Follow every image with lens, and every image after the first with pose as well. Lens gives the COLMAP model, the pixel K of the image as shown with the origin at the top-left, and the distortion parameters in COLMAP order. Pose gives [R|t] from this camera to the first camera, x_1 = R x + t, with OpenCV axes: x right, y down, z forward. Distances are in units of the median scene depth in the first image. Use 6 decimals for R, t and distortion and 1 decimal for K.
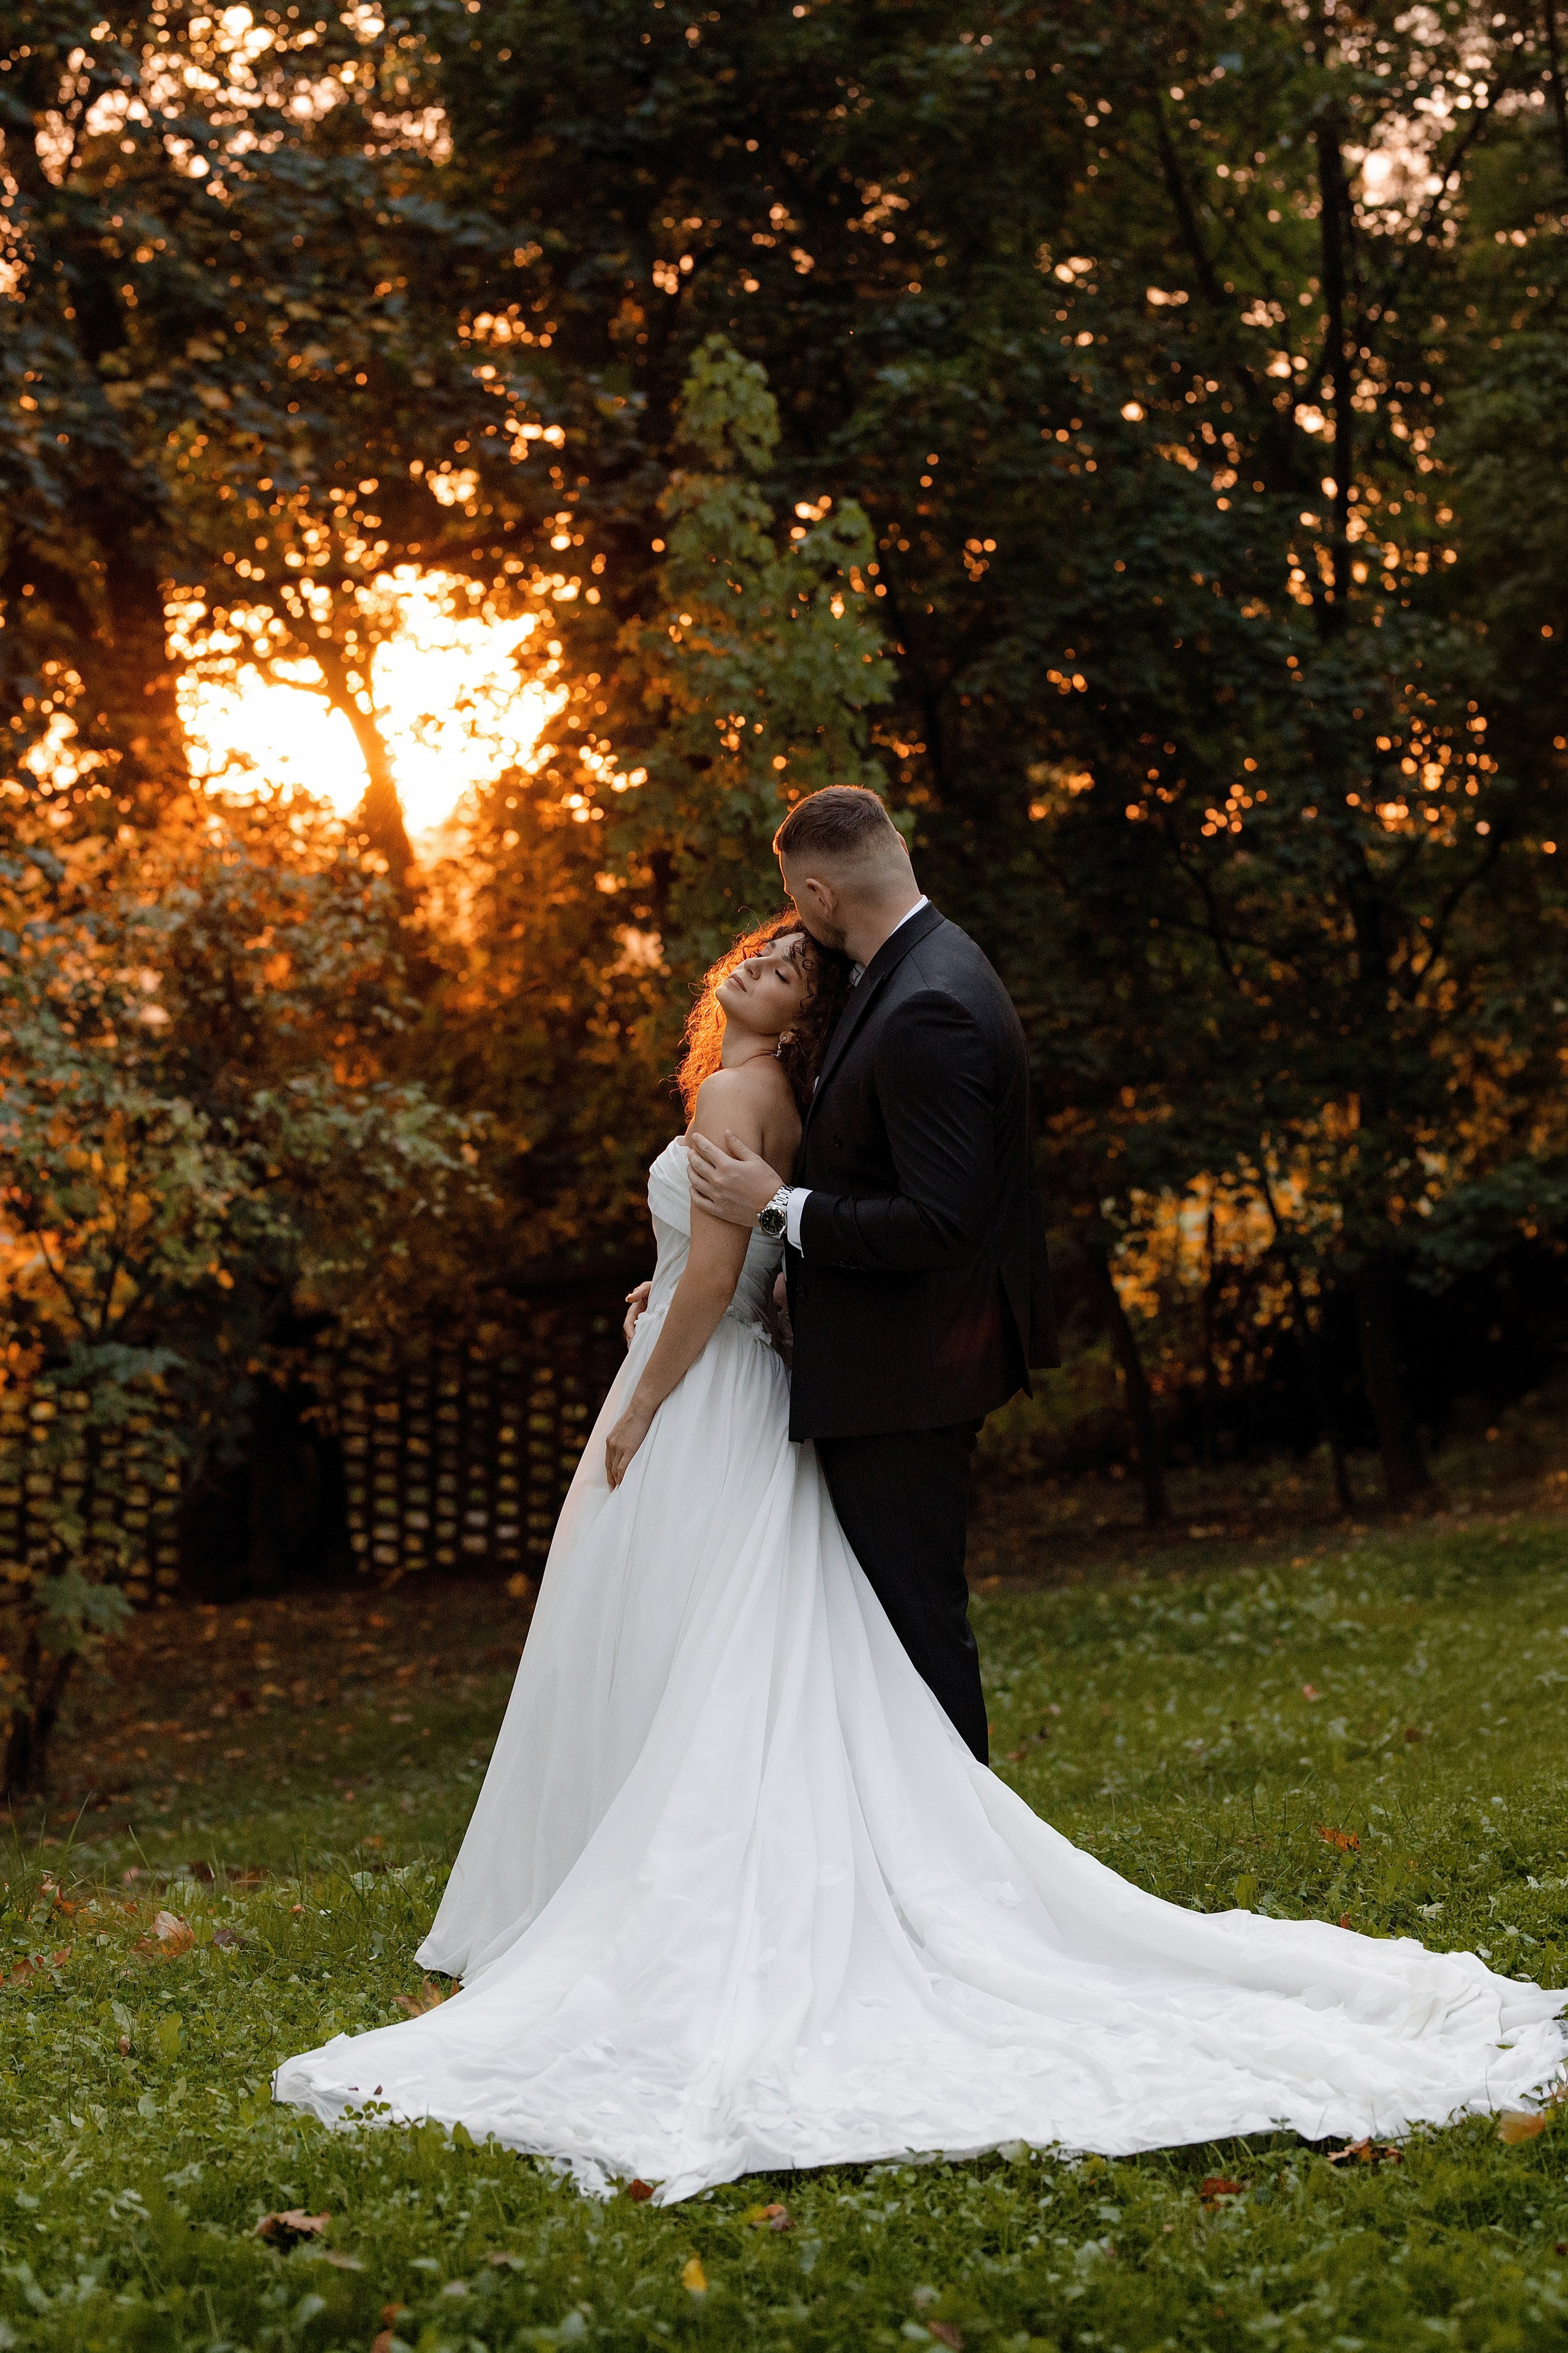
lens RADIAL K [[5366.1, 0, 679.7], [0, 5366.1, 1064.6], [0, 0, 1]] dist [-0.000826, 0.056521]
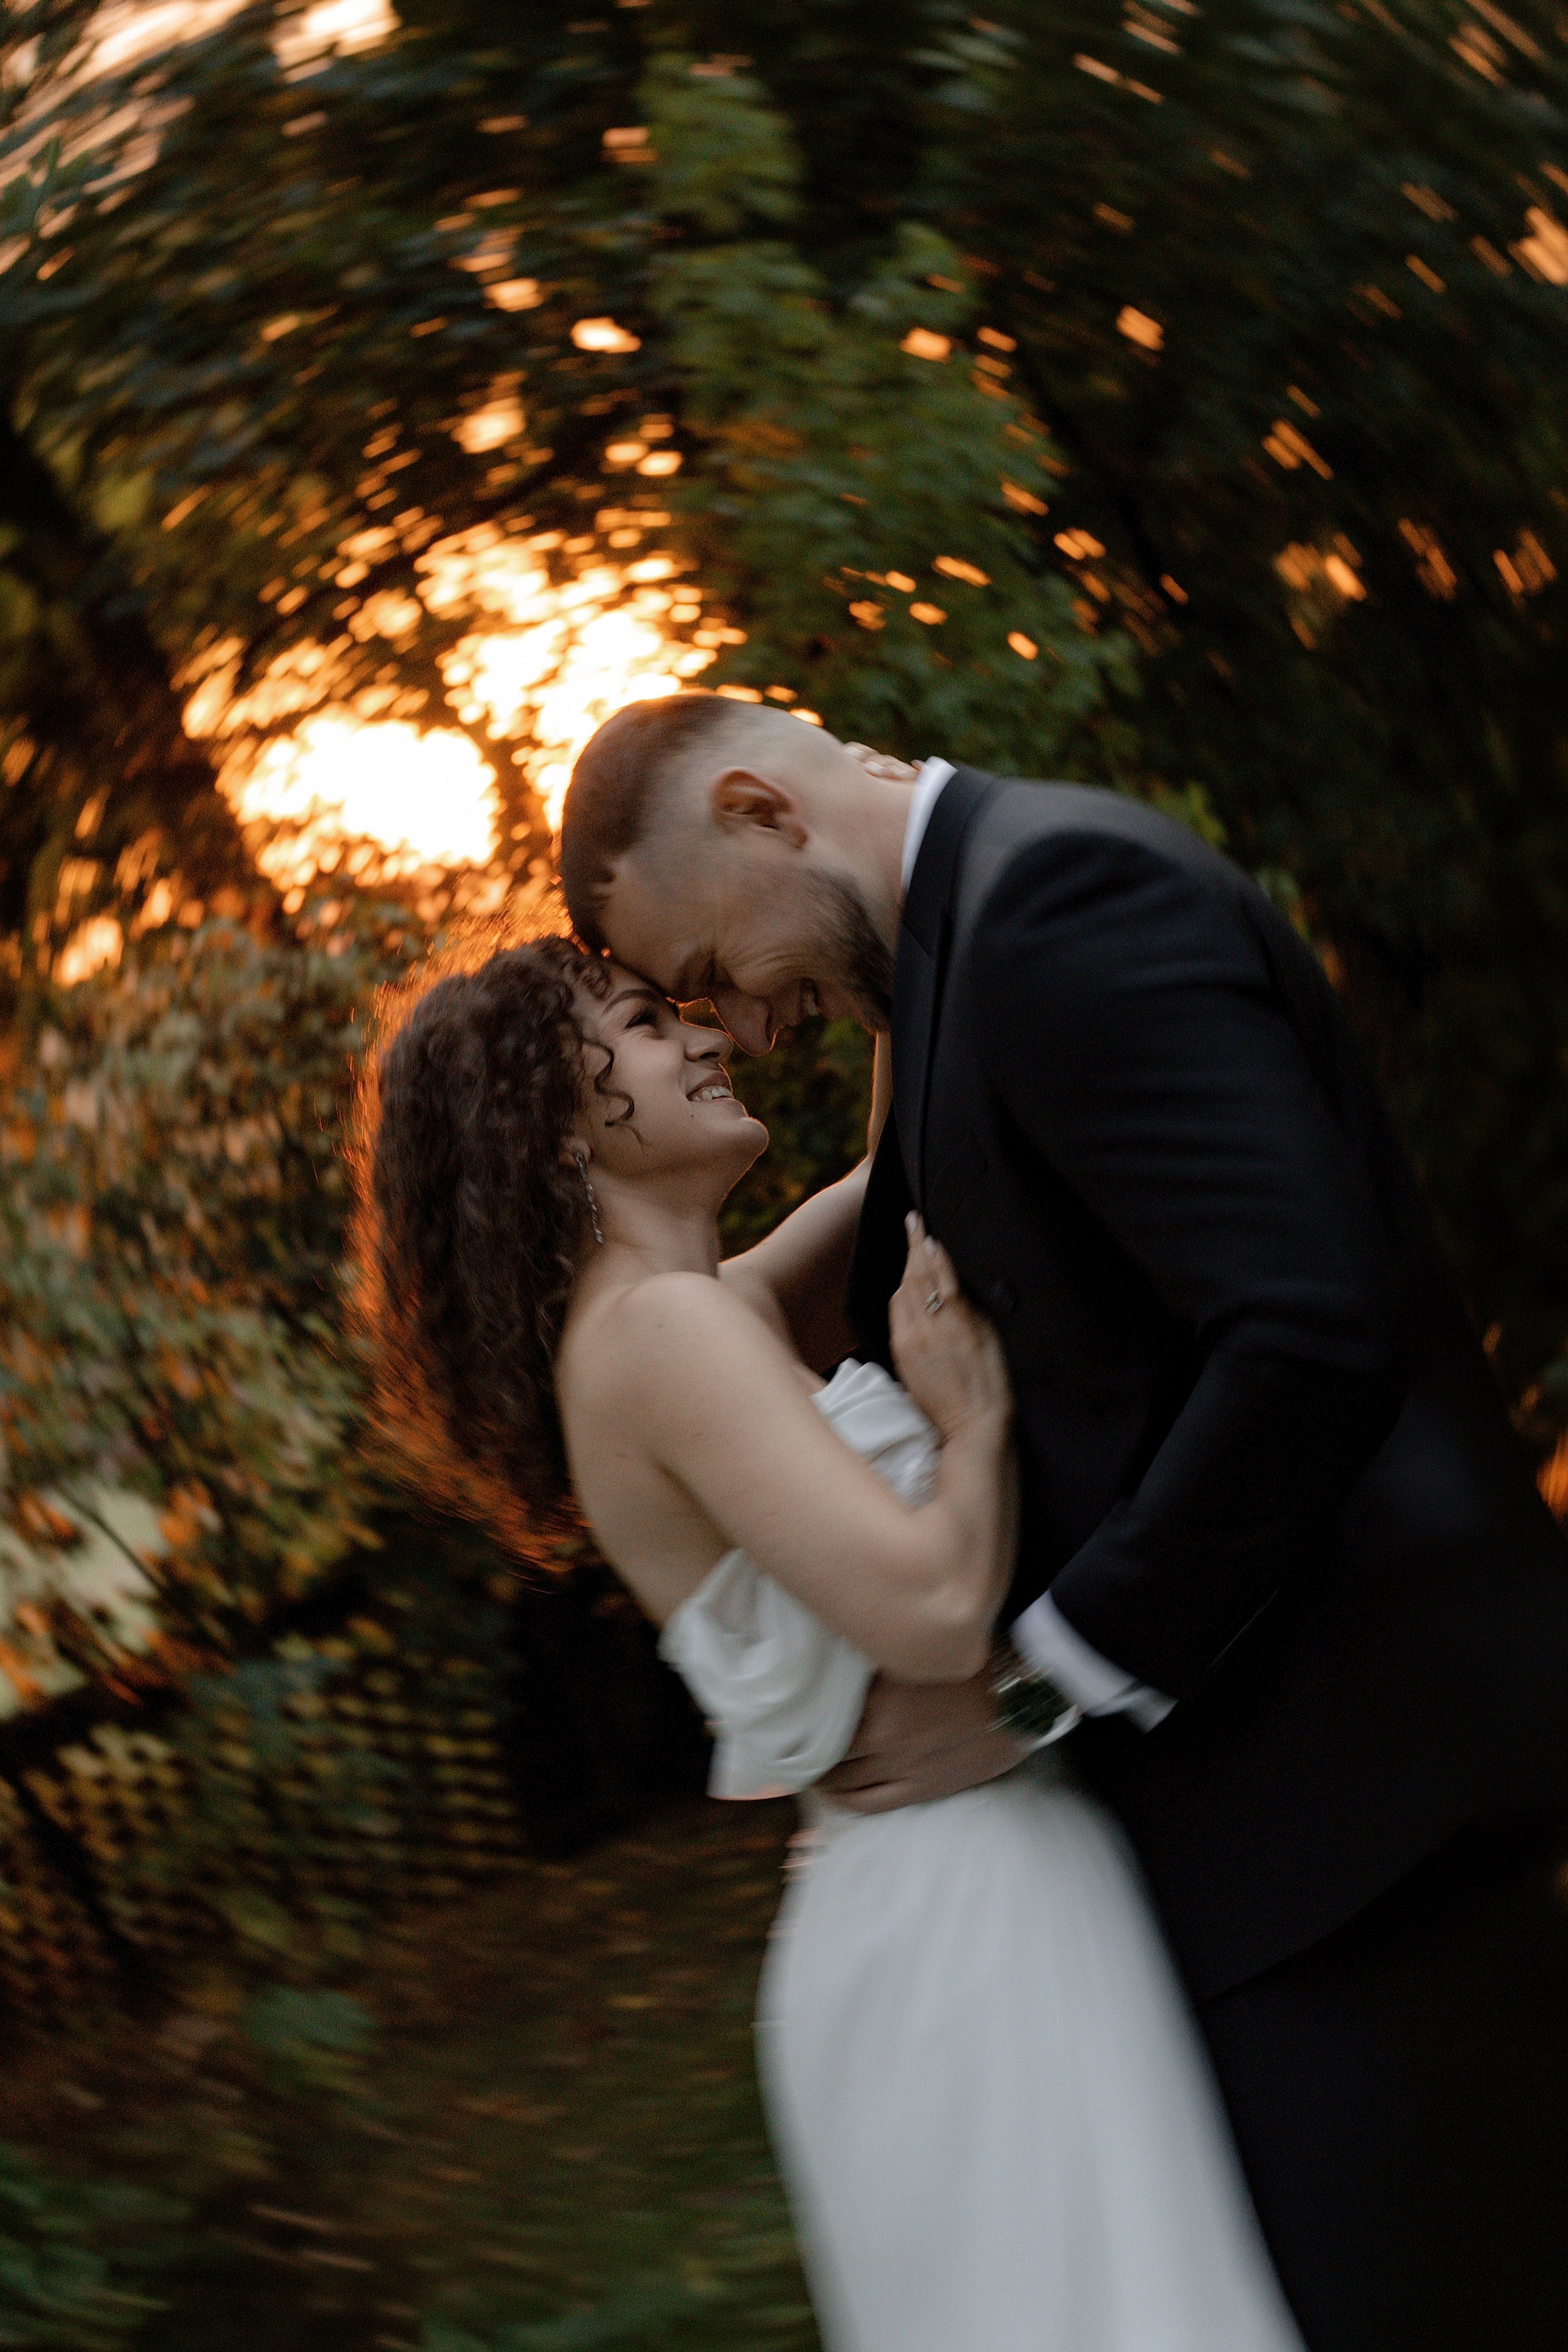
lens RADIAL K [[5700.9, 0, 822.9], [0, 5700.9, 959.7], [0, 0, 1]] dist [0.074102, -0.395221]
pose [[0.961690, -0.272598, -0.029037, 0.014710], [0.272200, 0.962091, -0.016952, -0.004177], [0.032558, 0.008399, 0.999435, 0.244869]]
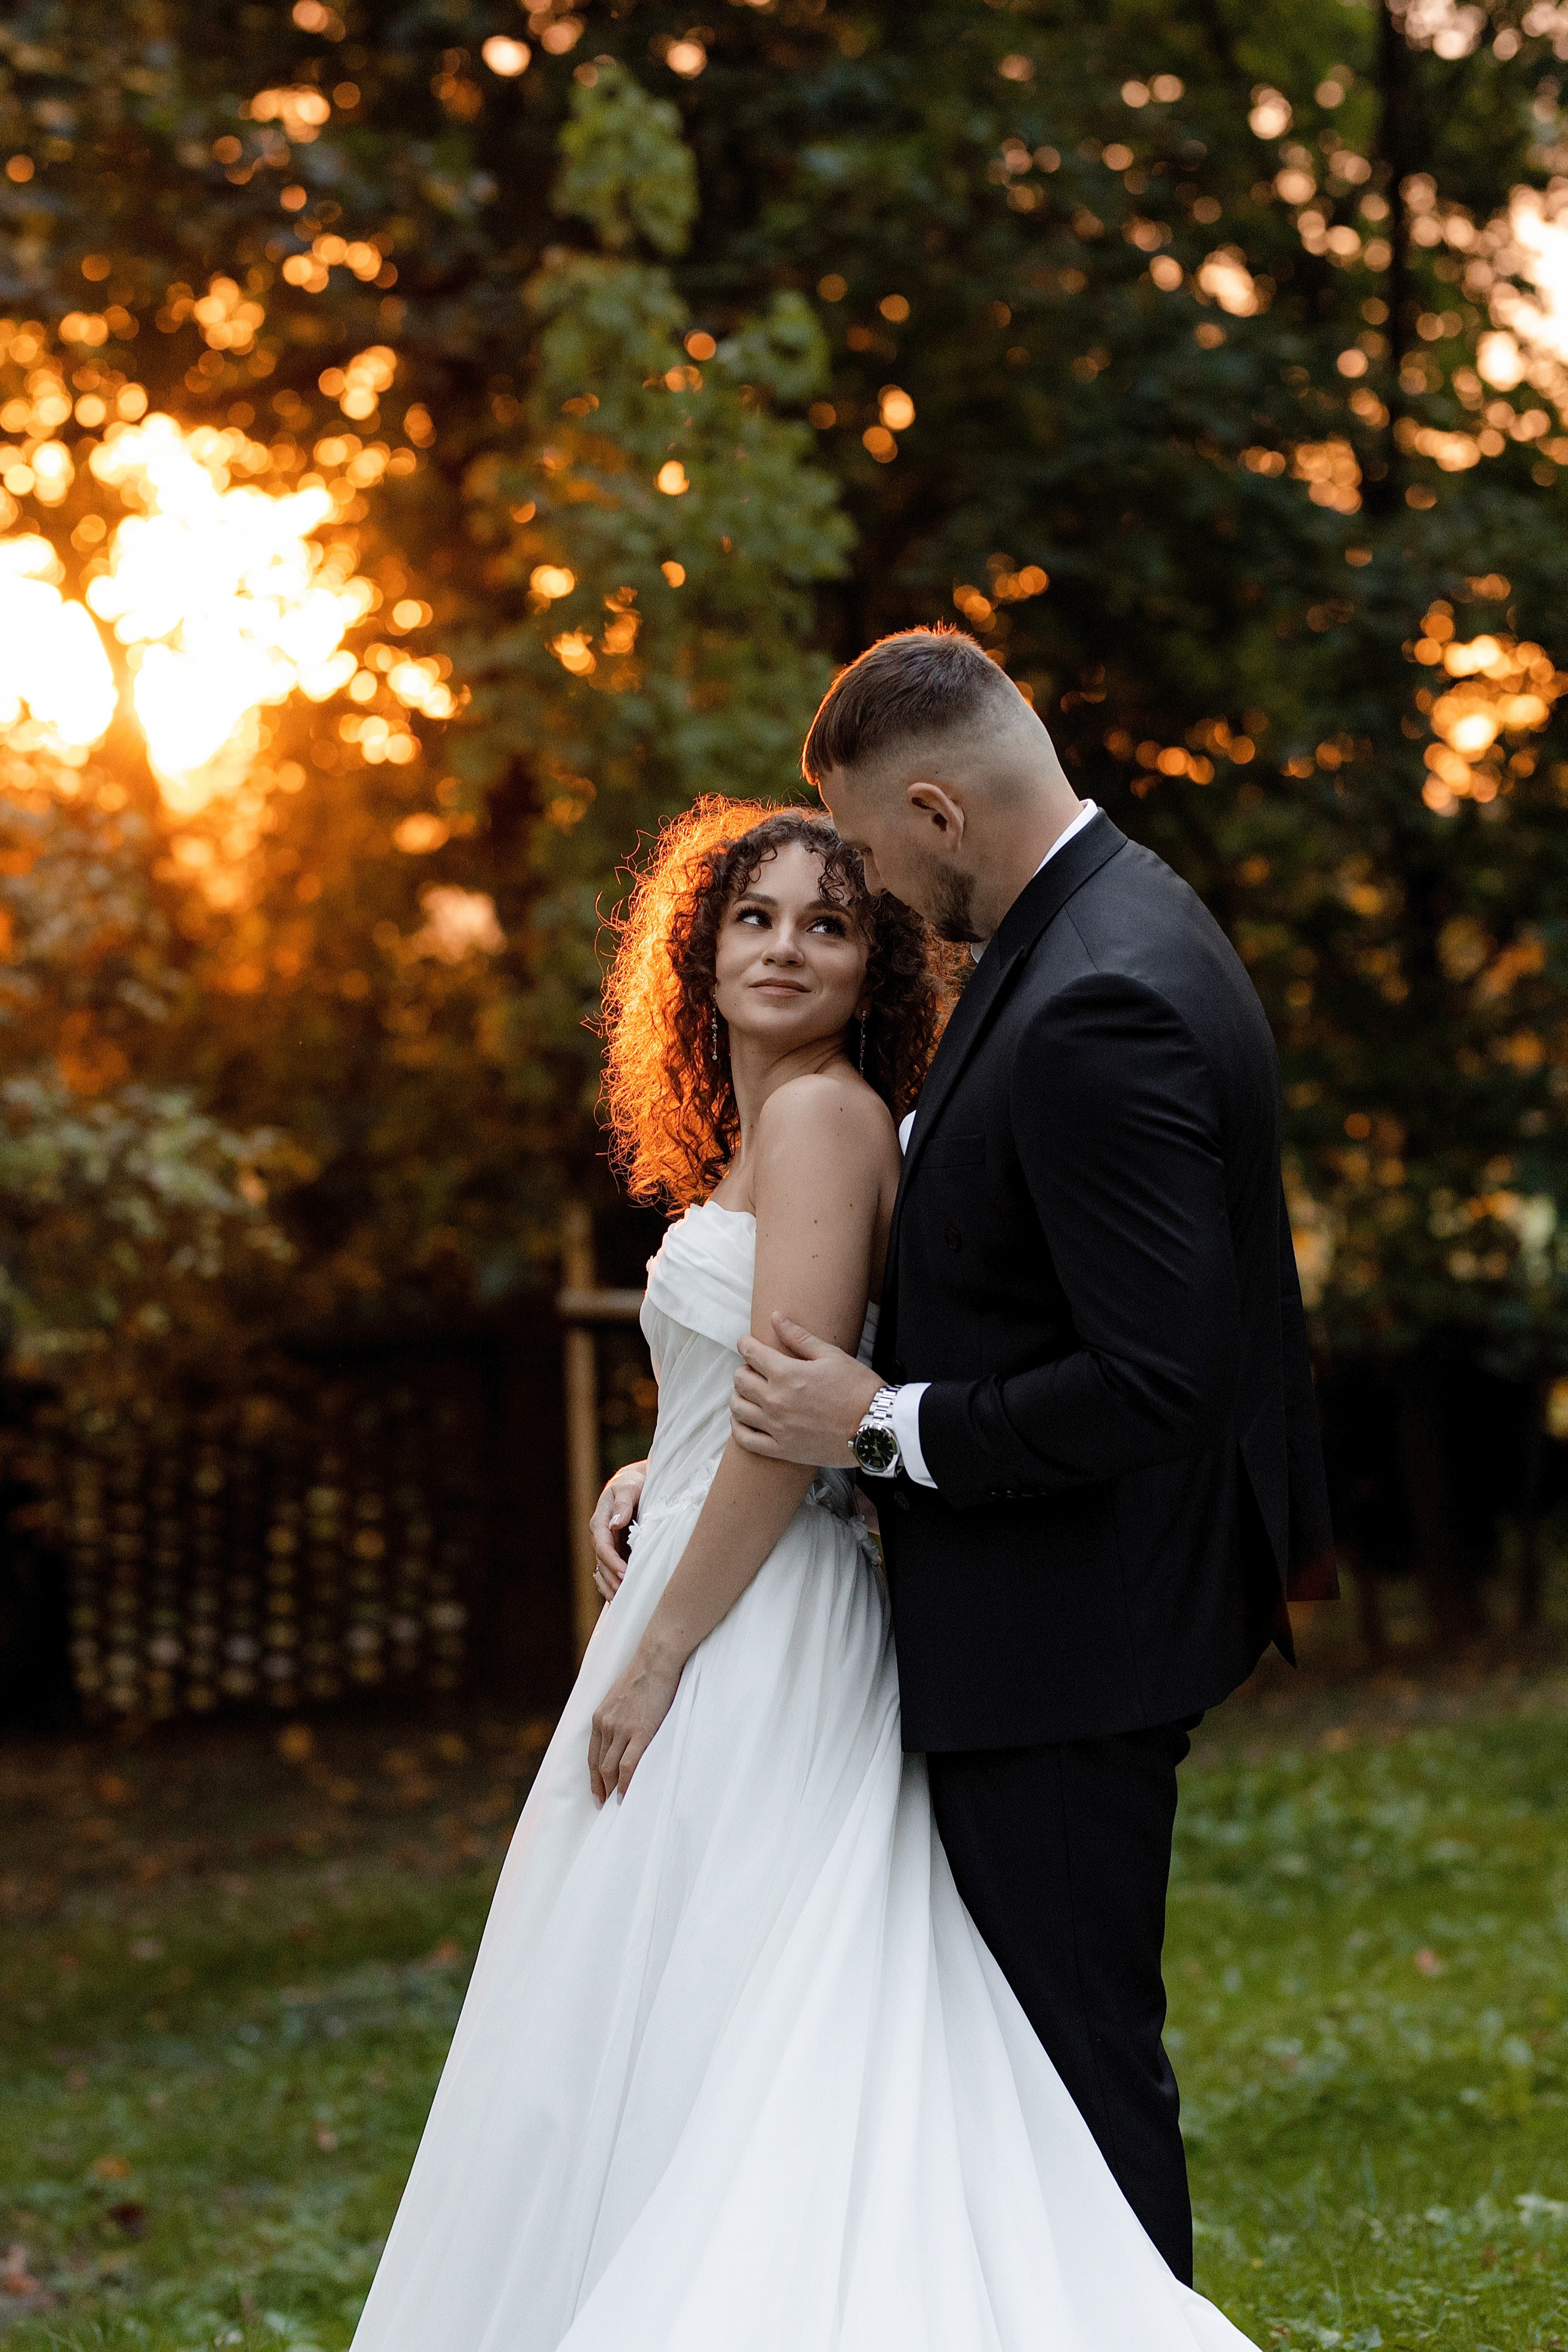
lens RADIAL K [[6301.0, 0, 784.0], [0, 6301.0, 1176.0], [0, 0, 1]] dist [-0.028605, 0.036495]
pose [[0.998633, 0.013320, 0.050541, -0.010029], [-0.014222, 0.999745, 0.017534, -0.001141], [-0.050295, -0.018229, 0.998568, 0.138909]]
